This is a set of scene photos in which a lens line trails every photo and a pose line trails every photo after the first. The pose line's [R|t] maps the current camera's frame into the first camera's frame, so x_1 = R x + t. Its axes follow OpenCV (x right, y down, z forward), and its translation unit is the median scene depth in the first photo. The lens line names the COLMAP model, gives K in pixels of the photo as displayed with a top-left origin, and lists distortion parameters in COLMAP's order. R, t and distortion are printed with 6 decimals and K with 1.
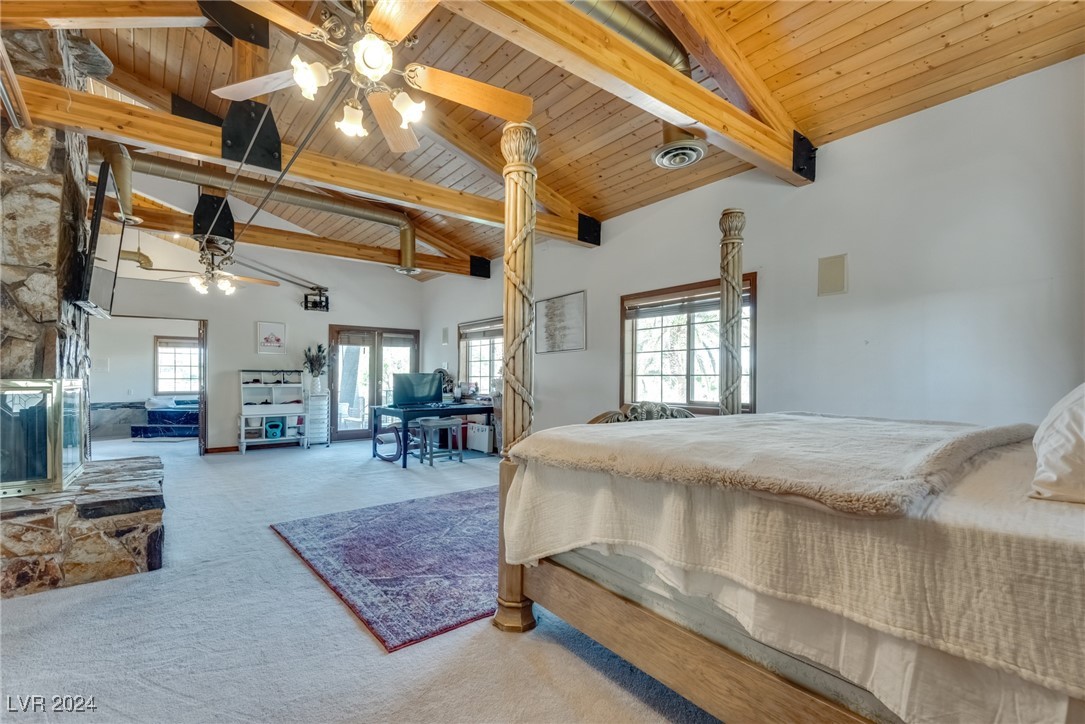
lens RADIAL K [[494.7, 0, 529.4], [0, 494.7, 368.0], [0, 0, 1]] dist [0.002032, -0.016324]
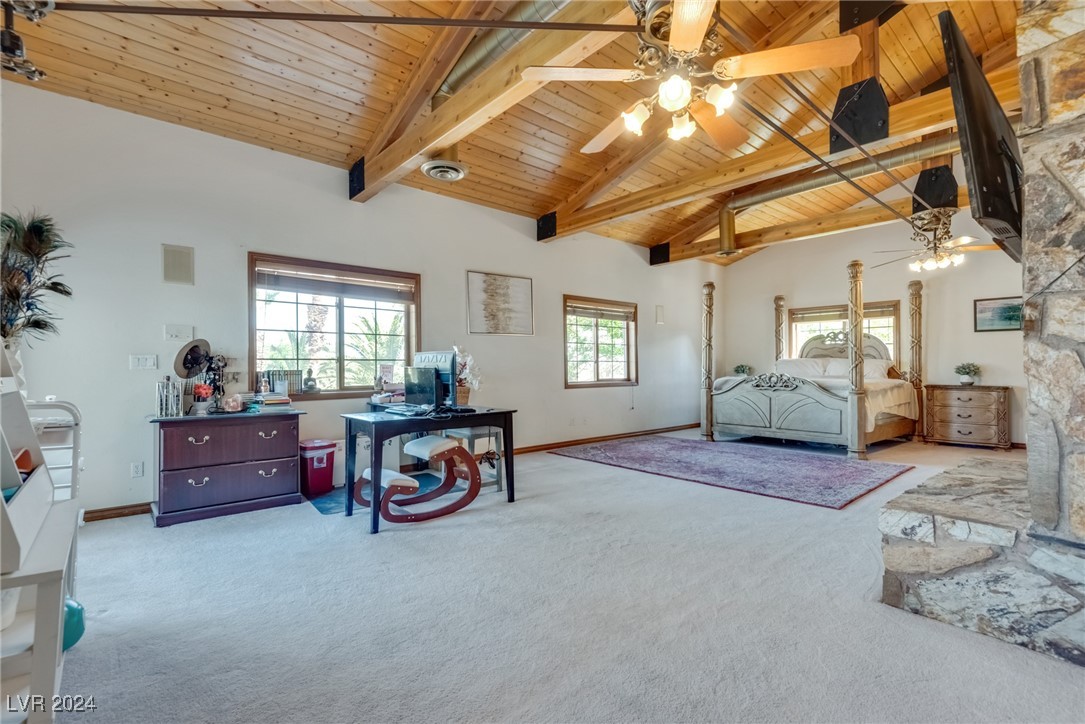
lens RADIAL K [[494.7, 0, 529.4], [0, 494.7, 368.0], [0, 0, 1]] dist [0.002032, -0.016324]
pose [[-0.041417, 0.000632, 0.999142, -1.001865], [-0.016868, 0.999857, -0.001332, 0.035819], [-0.999000, -0.016908, -0.041400, 1.127759]]
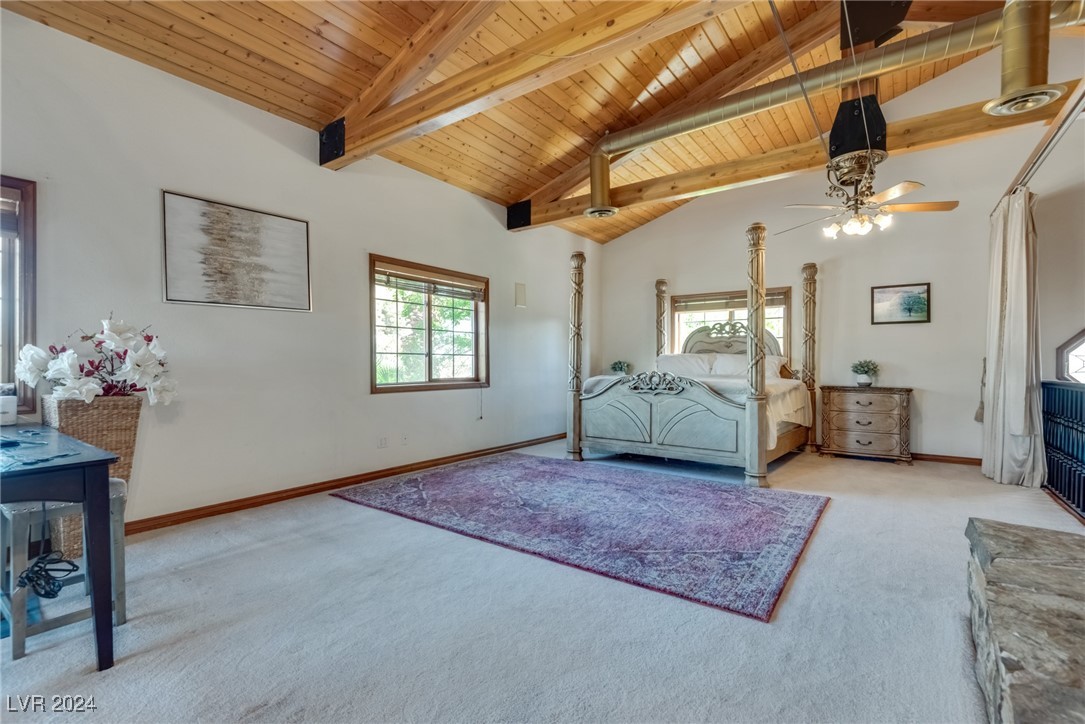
lens RADIAL K [[484.3, 0, 546.2], [0, 484.3, 367.9], [0, 0, 1]] dist [-0.000312, -0.015659]
pose [[-0.280951, -0.007778, 0.959691, -0.648230], [-0.022199, 0.999752, 0.001604, 0.033054], [-0.959465, -0.020854, -0.281054, 0.940688]]
